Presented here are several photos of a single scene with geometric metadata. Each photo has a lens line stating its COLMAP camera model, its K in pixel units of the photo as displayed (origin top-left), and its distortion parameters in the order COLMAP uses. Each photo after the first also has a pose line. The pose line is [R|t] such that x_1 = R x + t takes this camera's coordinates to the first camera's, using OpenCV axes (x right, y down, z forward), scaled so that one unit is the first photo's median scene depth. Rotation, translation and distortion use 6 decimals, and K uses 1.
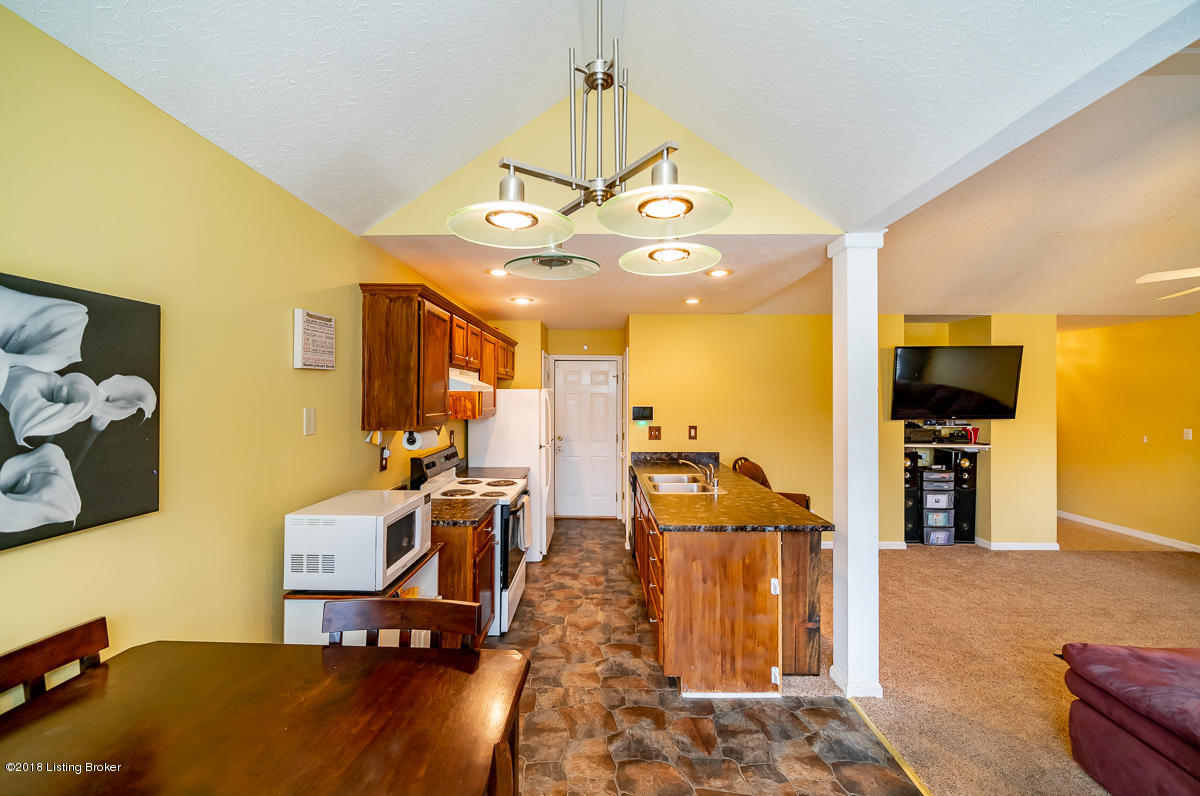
lens RADIAL K [[478.1, 0, 600.4], [0, 478.1, 392.4], [0, 0, 1]] dist [0.000713, 0.000064]
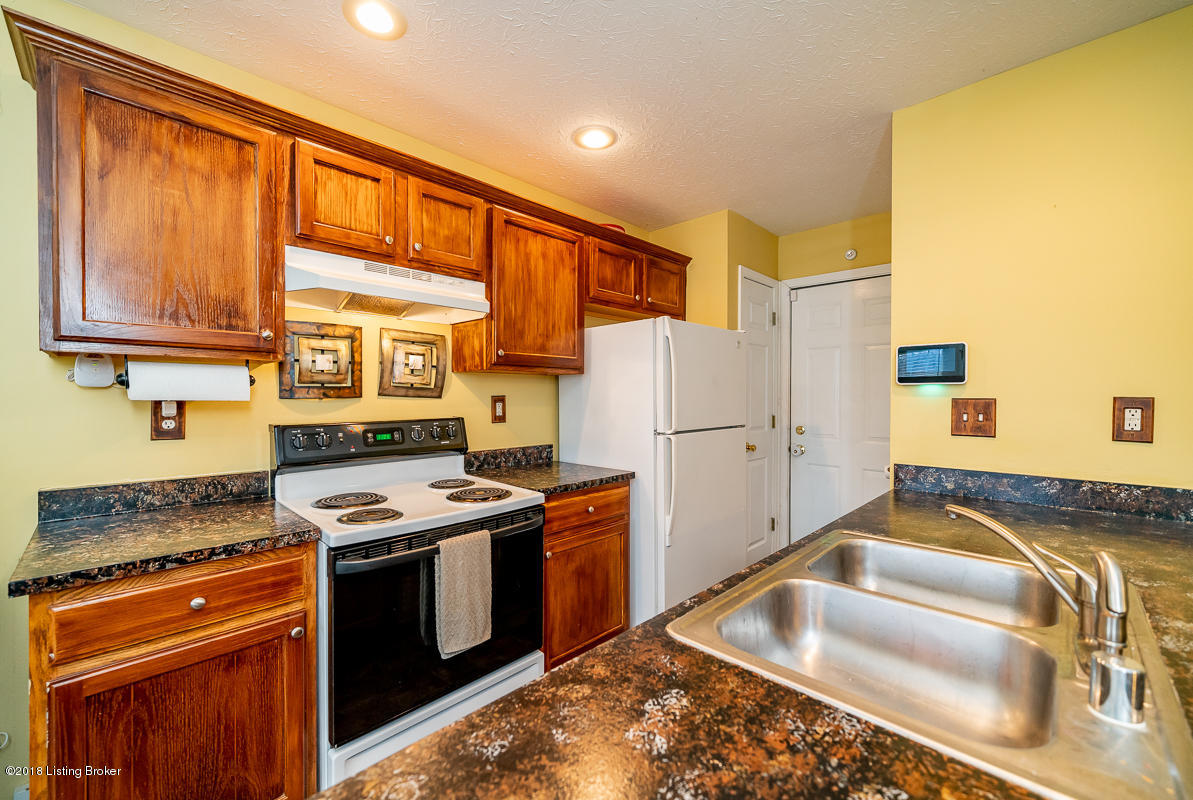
lens RADIAL K [[476.0, 0, 592.0], [0, 476.0, 397.8], [0, 0, 1]] dist [0.002506, 0.000202]
pose [[0.711030, 0.002334, -0.703157, 0.162396], [0.004585, 0.999958, 0.007956, 0.066017], [0.703146, -0.008881, 0.710990, 0.546147]]
